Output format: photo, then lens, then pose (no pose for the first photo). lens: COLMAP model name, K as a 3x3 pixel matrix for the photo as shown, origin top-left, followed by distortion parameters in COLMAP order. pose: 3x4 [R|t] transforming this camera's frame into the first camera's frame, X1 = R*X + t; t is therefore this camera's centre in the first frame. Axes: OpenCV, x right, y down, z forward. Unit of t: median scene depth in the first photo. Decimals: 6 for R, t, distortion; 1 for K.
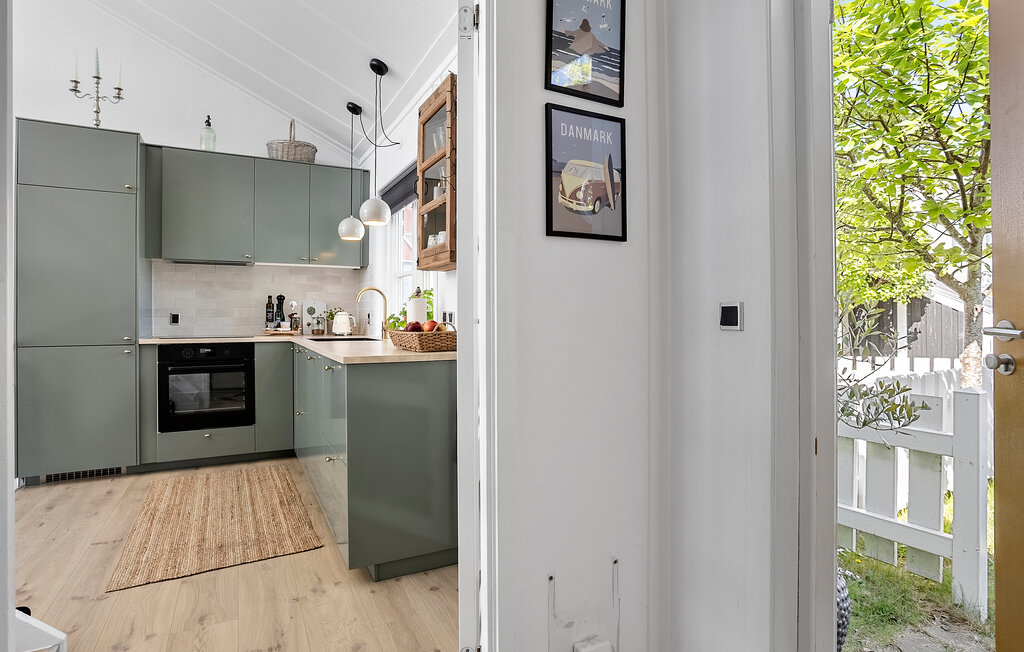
lens RADIAL K [[518.3, 0, 502.0], [0, 518.3, 319.7], [0, 0, 1]] dist [-0.061843, 0.032489]
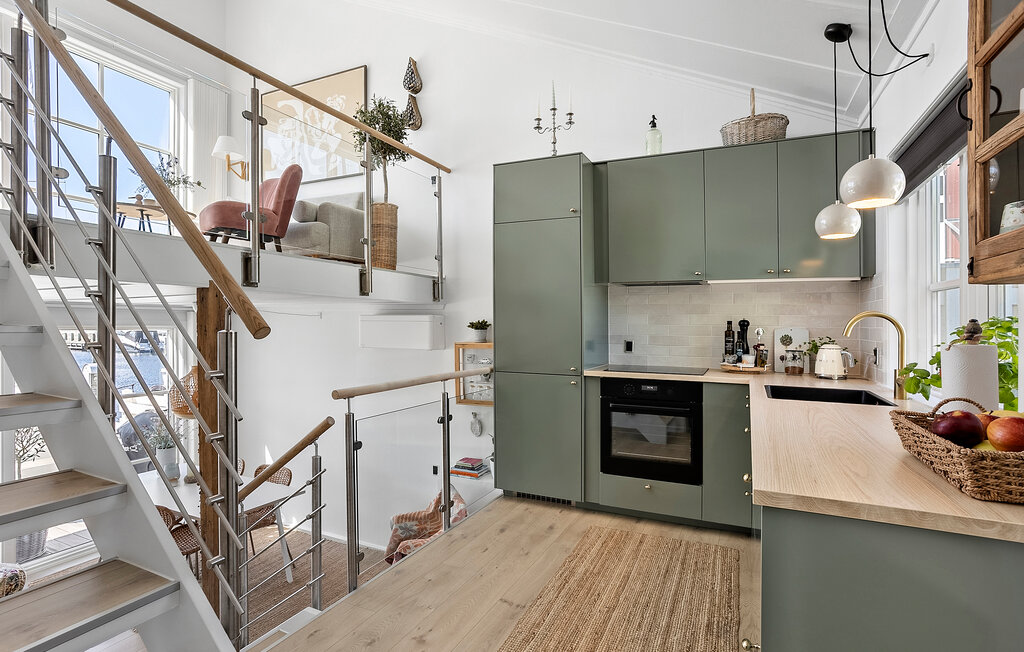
lens RADIAL K [[518.3, 0, 502.0], [0, 518.3, 319.7], [0, 0, 1]] dist [-0.061843, 0.032489]
pose [[0.605098, -0.003660, -0.796142, -0.041322], [-0.014105, 0.999783, -0.015317, -0.036576], [0.796026, 0.020498, 0.604916, 0.278949]]
